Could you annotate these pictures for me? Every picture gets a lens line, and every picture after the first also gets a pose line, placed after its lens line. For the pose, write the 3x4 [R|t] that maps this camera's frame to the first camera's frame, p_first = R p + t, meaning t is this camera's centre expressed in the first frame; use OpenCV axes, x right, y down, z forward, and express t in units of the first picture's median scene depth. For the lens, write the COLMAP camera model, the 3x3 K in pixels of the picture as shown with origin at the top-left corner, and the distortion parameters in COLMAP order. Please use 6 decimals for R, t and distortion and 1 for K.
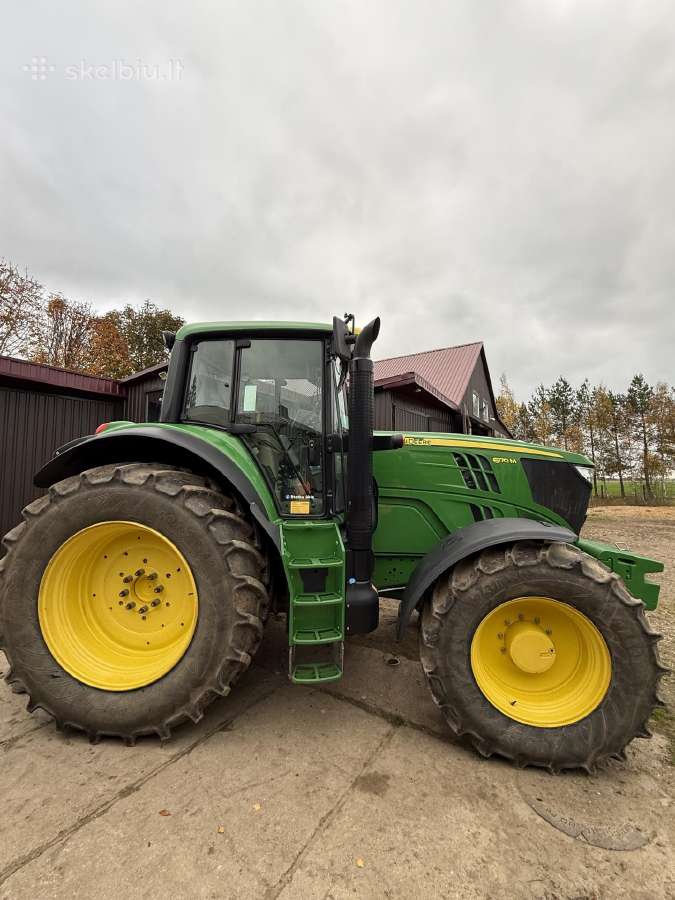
lens RADIAL K [[361.5, 0, 331.0], [0, 361.5, 456.8], [0, 0, 1]] dist [-0.001259, -0.000041]
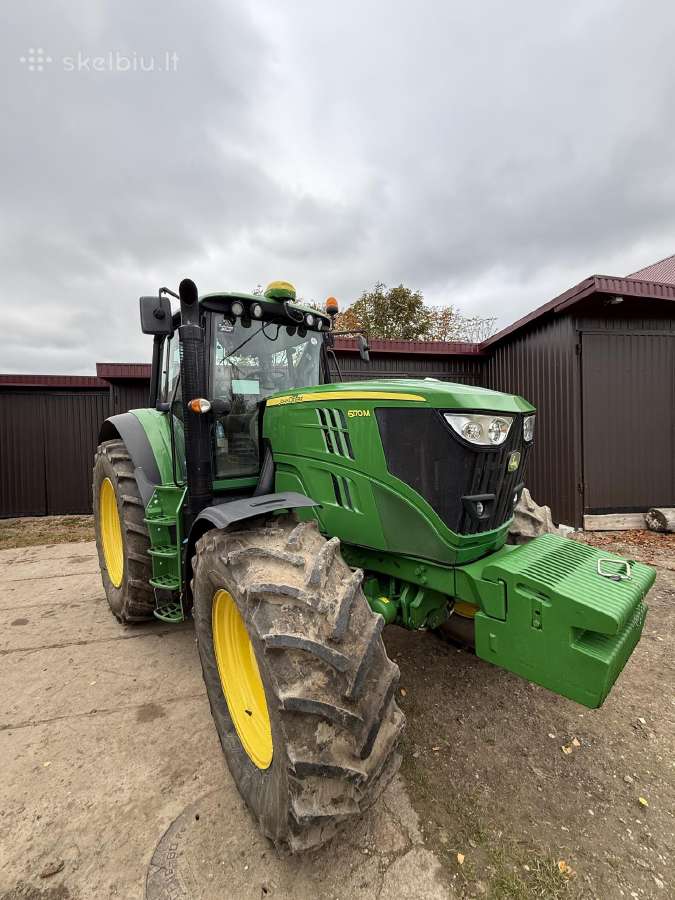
lens RADIAL K [[361.5, 0, 341.6], [0, 361.5, 449.5], [0, 0, 1]] dist [-0.001259, -0.000041]
pose [[0.736956, -0.016201, -0.675746, 1.398706], [0.072714, 0.995812, 0.055426, 0.058085], [0.672018, -0.089983, 0.735048, 0.668218]]
